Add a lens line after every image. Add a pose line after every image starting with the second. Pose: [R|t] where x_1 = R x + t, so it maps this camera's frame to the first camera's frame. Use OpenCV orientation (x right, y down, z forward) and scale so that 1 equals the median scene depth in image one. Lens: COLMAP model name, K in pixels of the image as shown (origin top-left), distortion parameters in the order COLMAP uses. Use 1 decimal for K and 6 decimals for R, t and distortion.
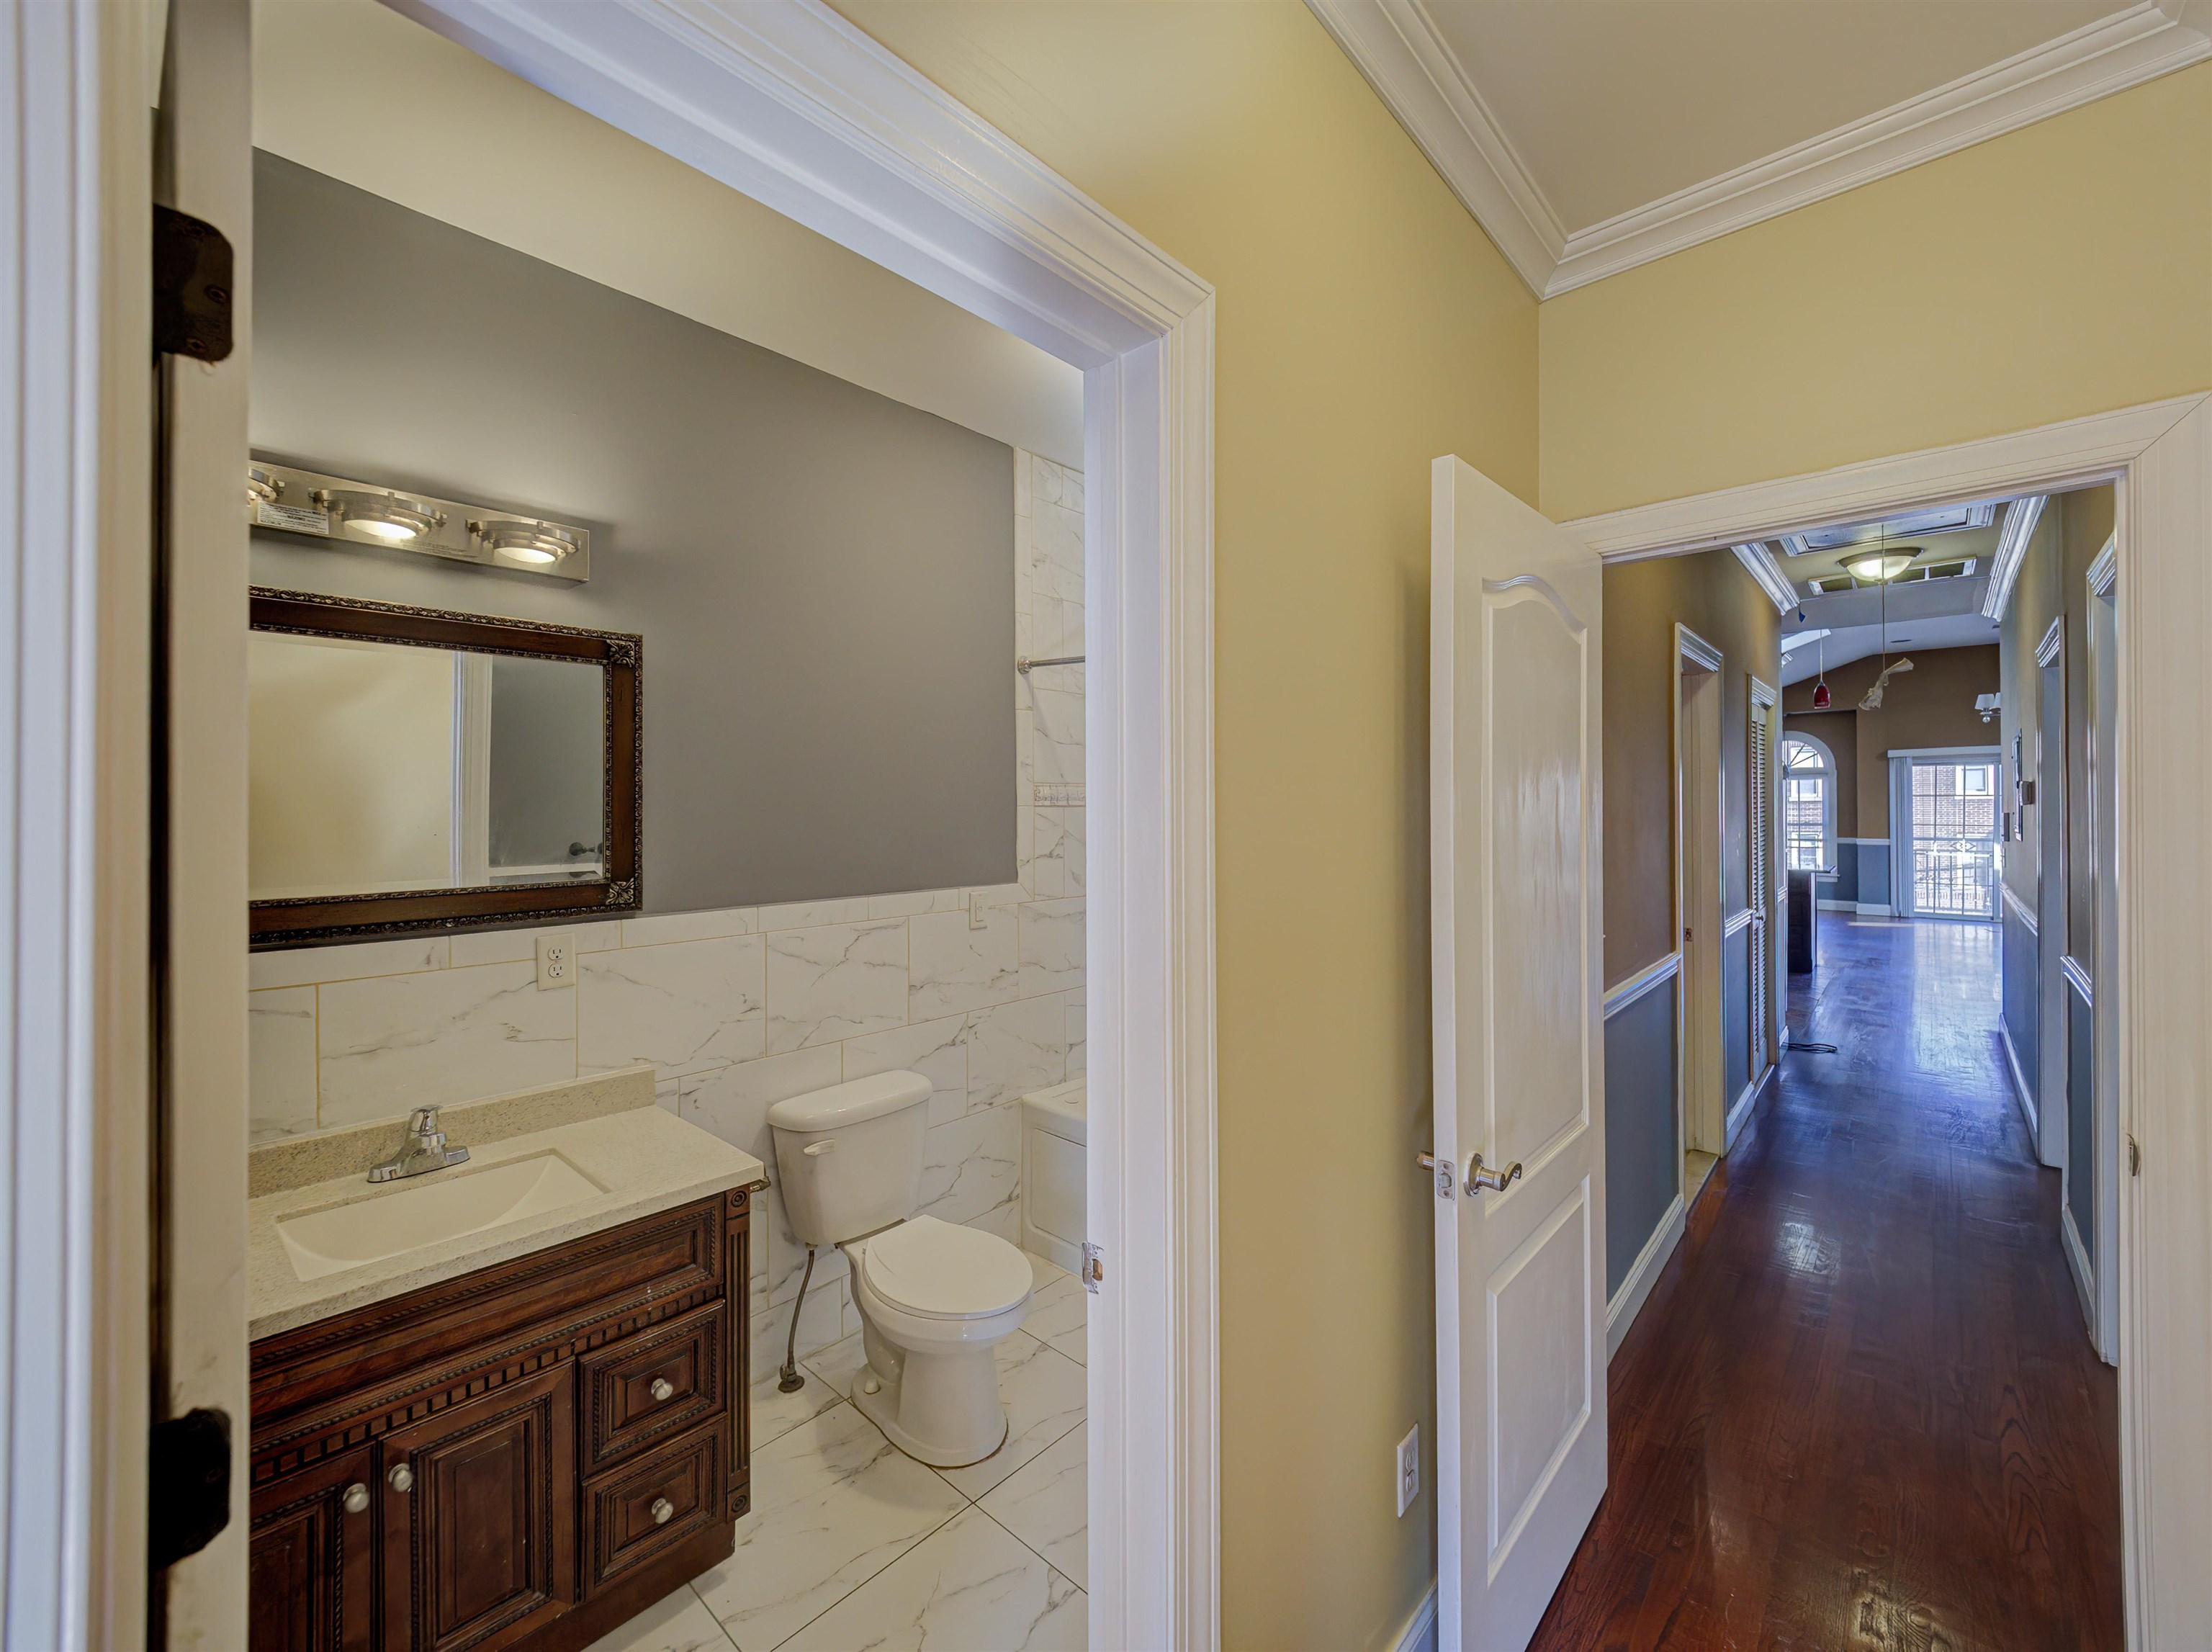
lens RADIAL K [[908.9, 0, 1108.7], [0, 908.9, 818.2], [0, 0, 1]] dist [0.018046, -0.009692]
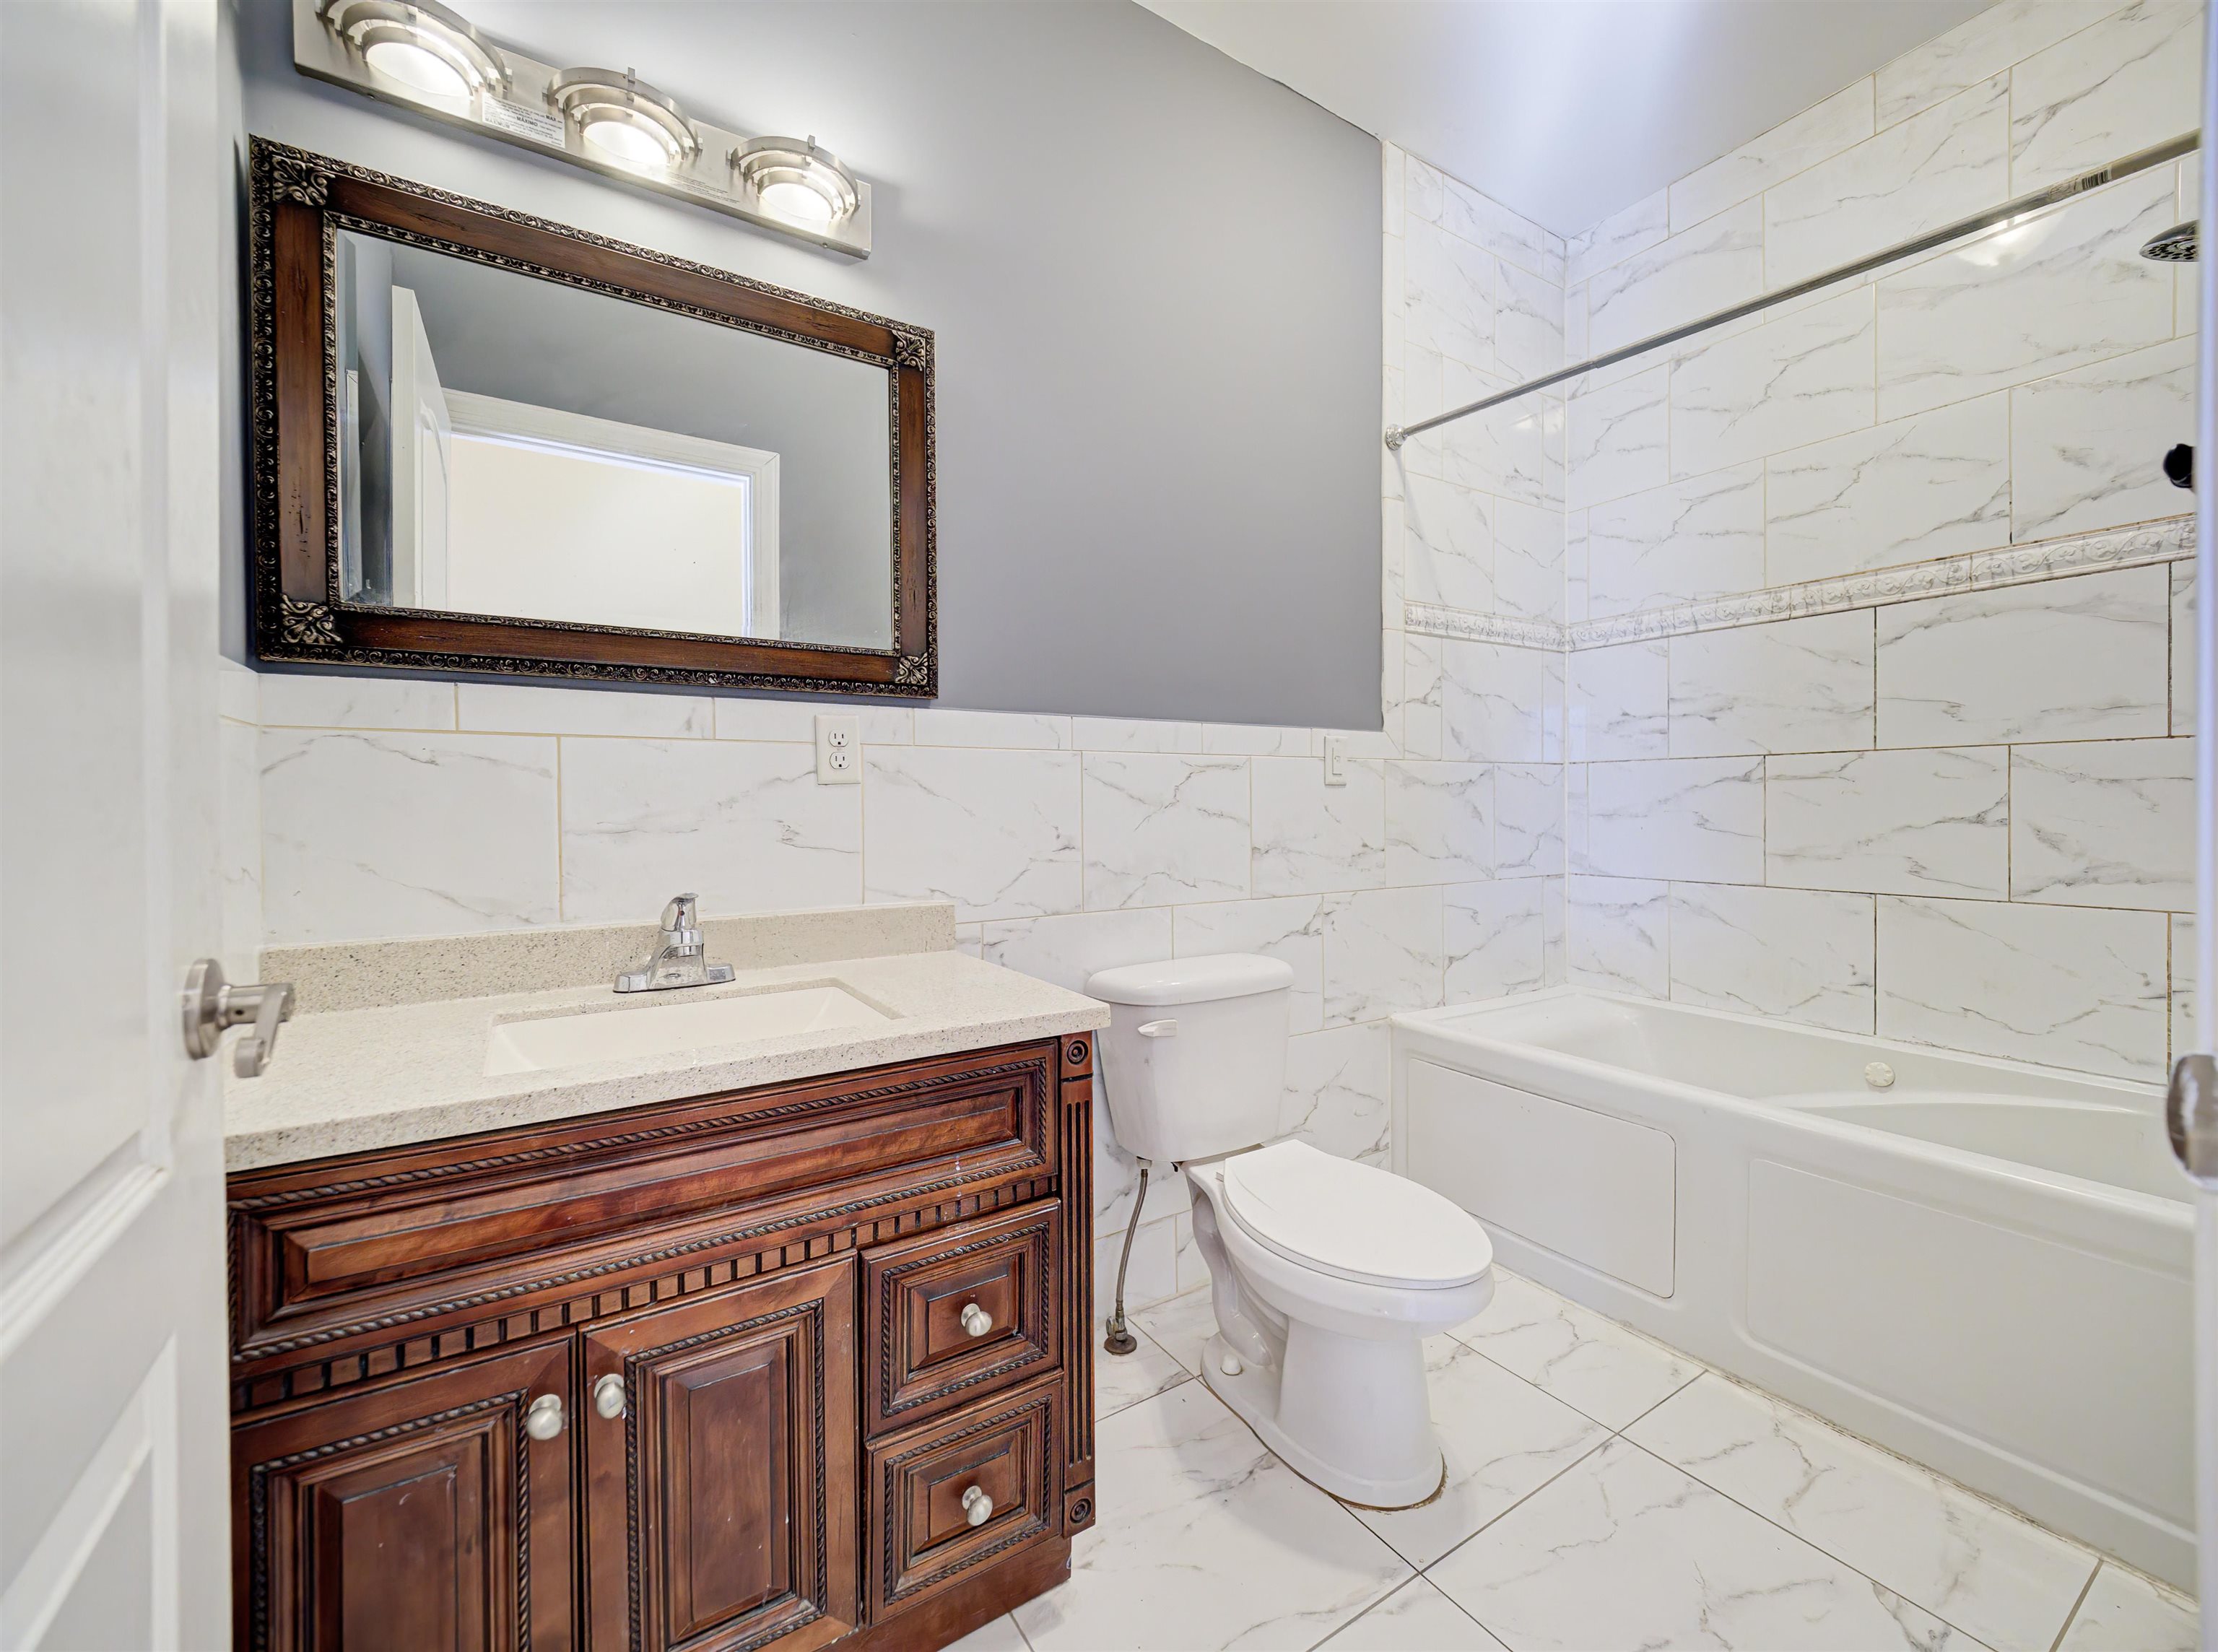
lens RADIAL K [[911.3, 0, 1114.2], [0, 911.3, 819.5], [0, 0, 1]] dist [0.018046, -0.009692]
pose [[0.964284, -0.001712, -0.264867, -0.181053], [0.003628, 0.999971, 0.006744, 0.216604], [0.264847, -0.007464, 0.964262, 0.329260]]
